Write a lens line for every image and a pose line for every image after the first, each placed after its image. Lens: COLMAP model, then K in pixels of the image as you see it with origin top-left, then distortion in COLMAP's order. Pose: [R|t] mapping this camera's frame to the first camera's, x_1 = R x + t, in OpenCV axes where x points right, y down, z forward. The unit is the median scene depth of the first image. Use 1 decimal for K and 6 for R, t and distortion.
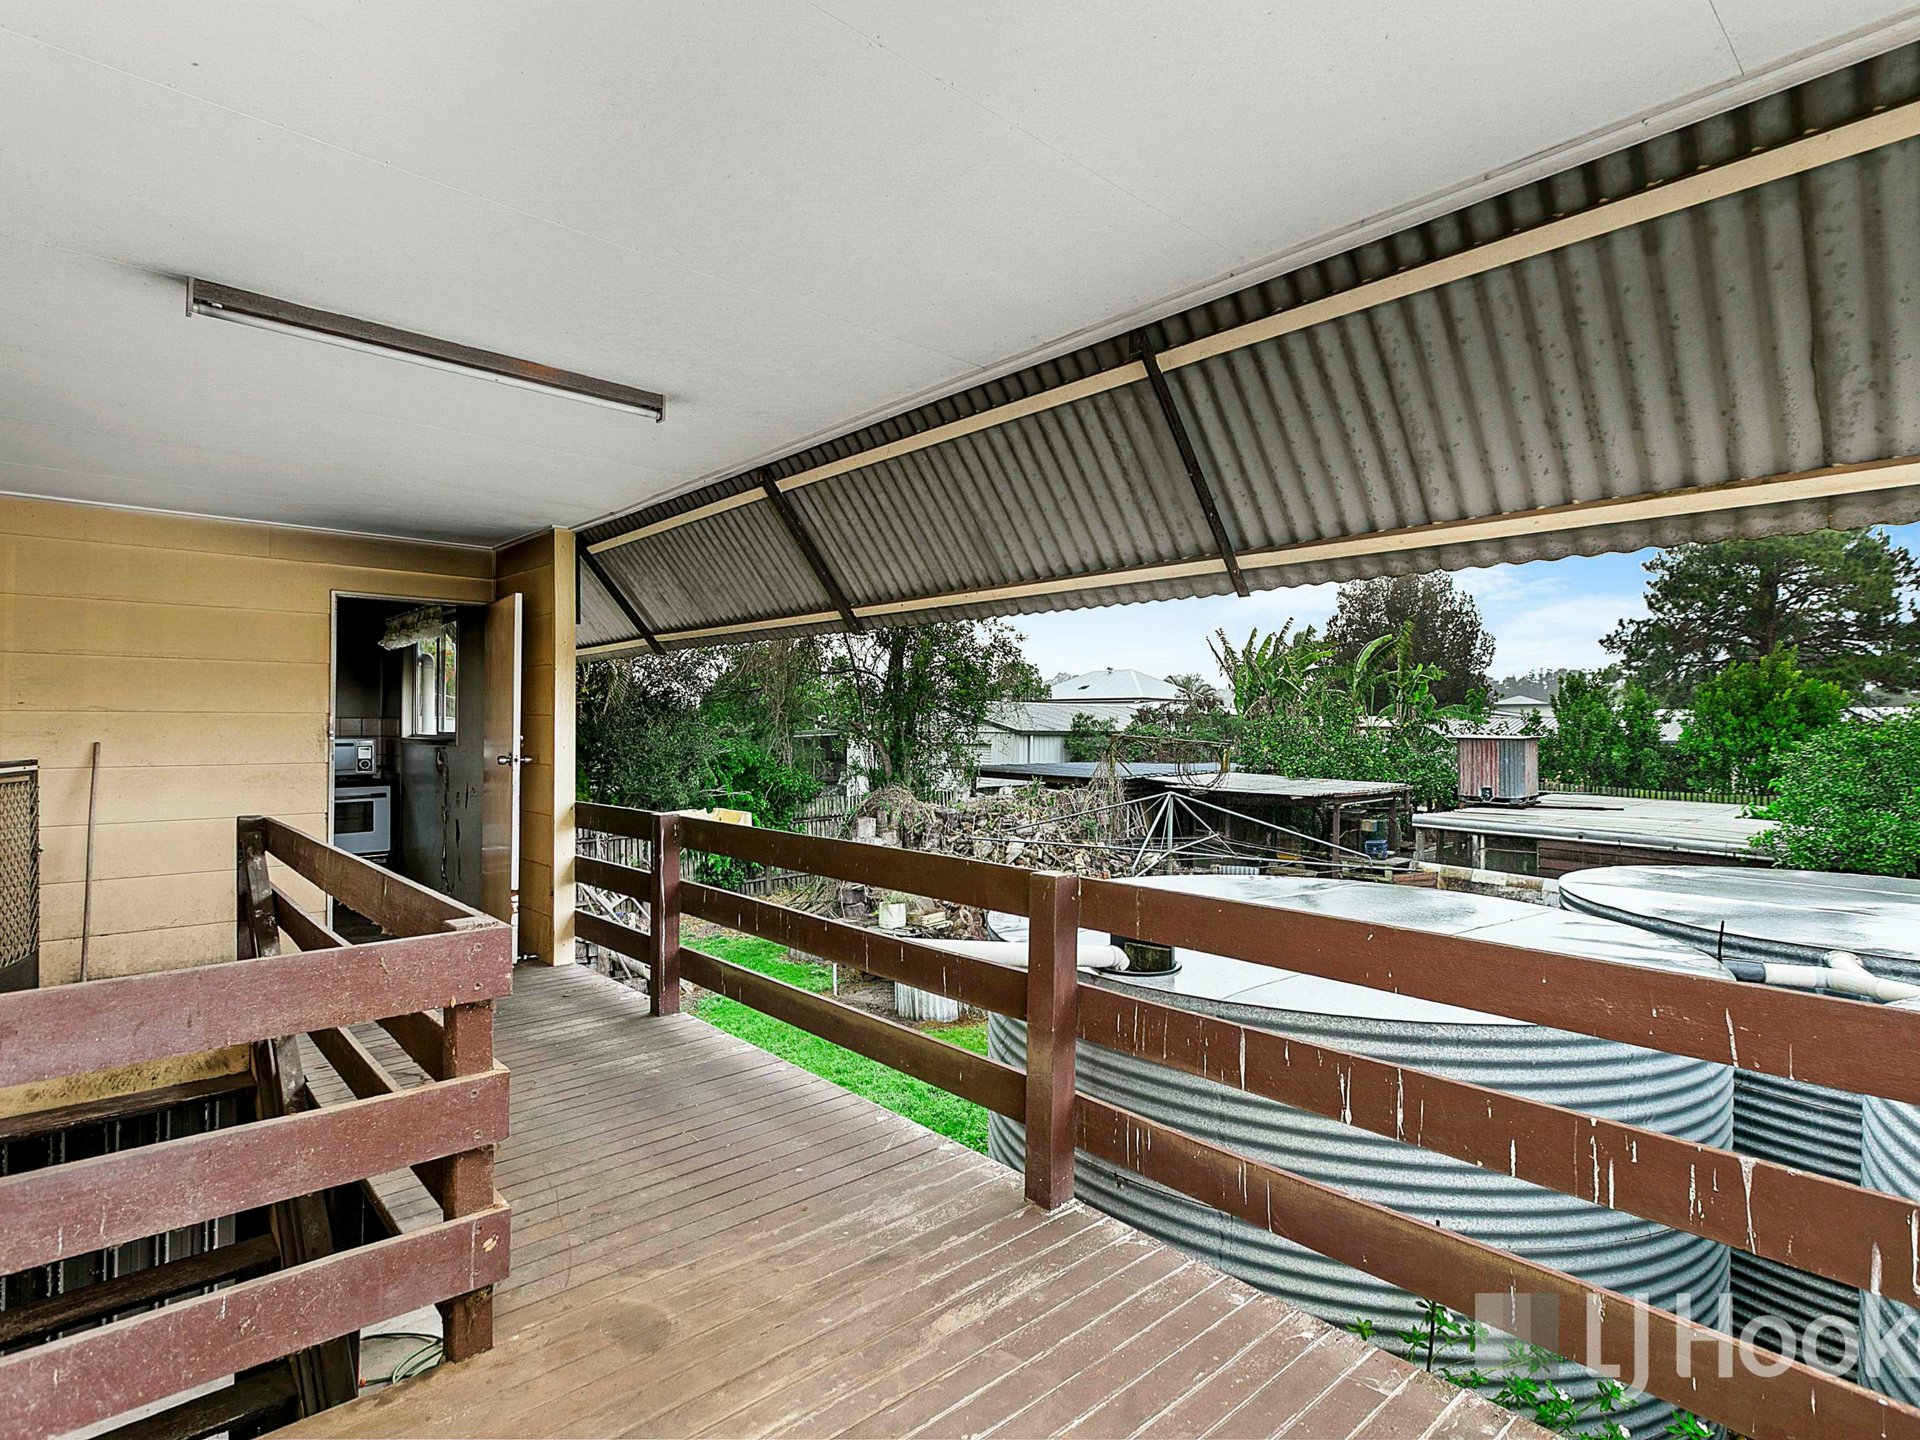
lens RADIAL K [[975.4, 0, 959.8], [0, 975.4, 725.9], [0, 0, 1]] dist [0.005739, 0.000756]
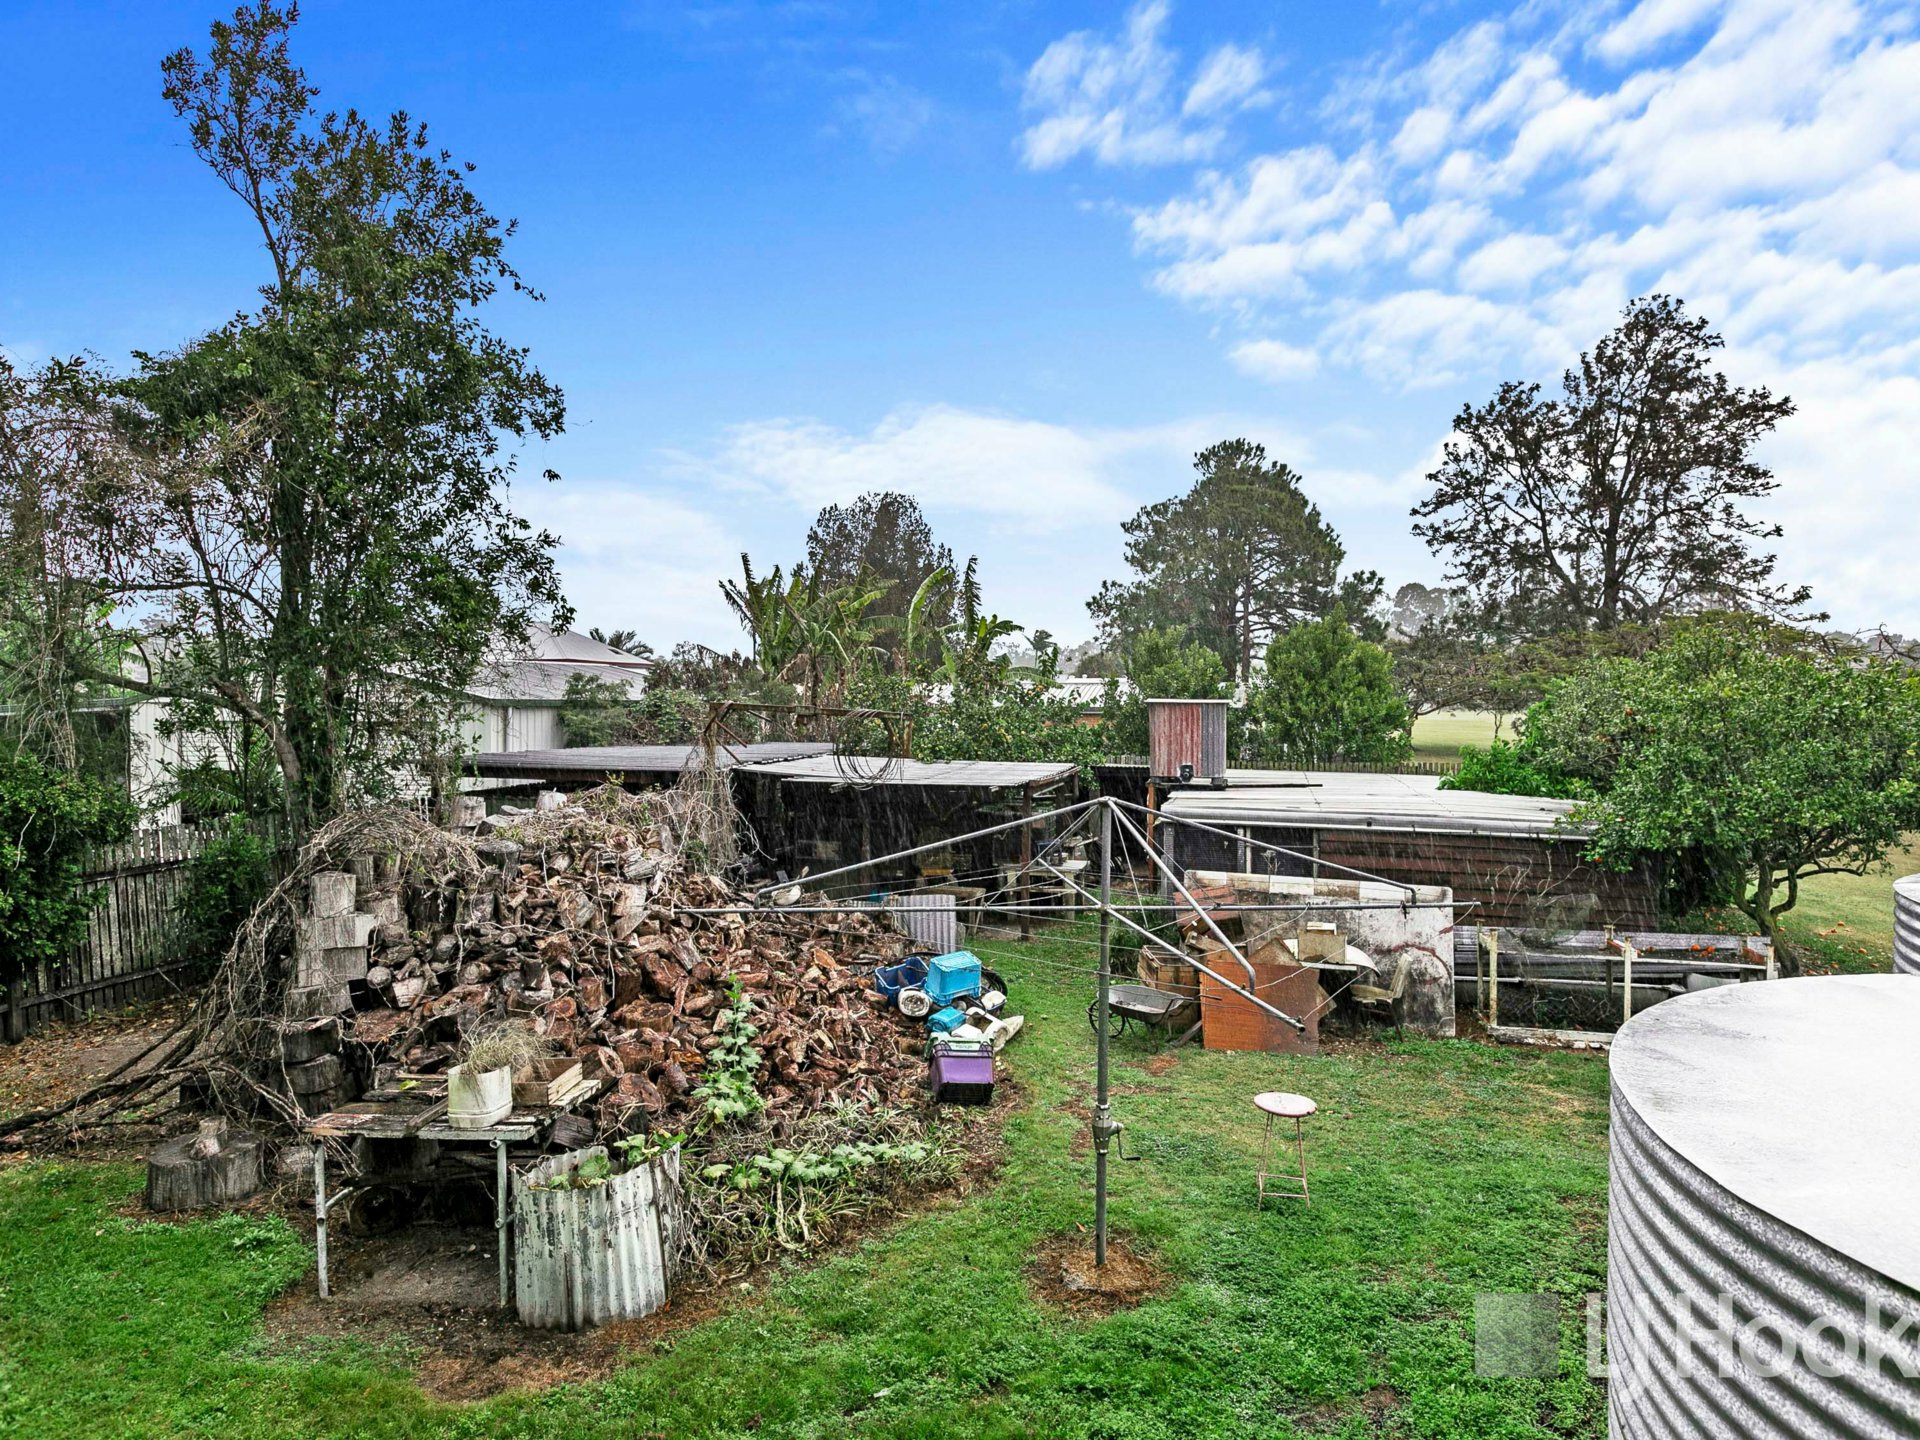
lens RADIAL K [[1171.8, 0, 959.1], [0, 1171.8, 708.8], [0, 0, 1]] dist [0.002907, 0.000849]
pose [[0.848934, -0.009844, 0.528407, -0.097840], [0.005708, 0.999939, 0.009458, 0.006544], [-0.528468, -0.005014, 0.848938, 0.247496]]
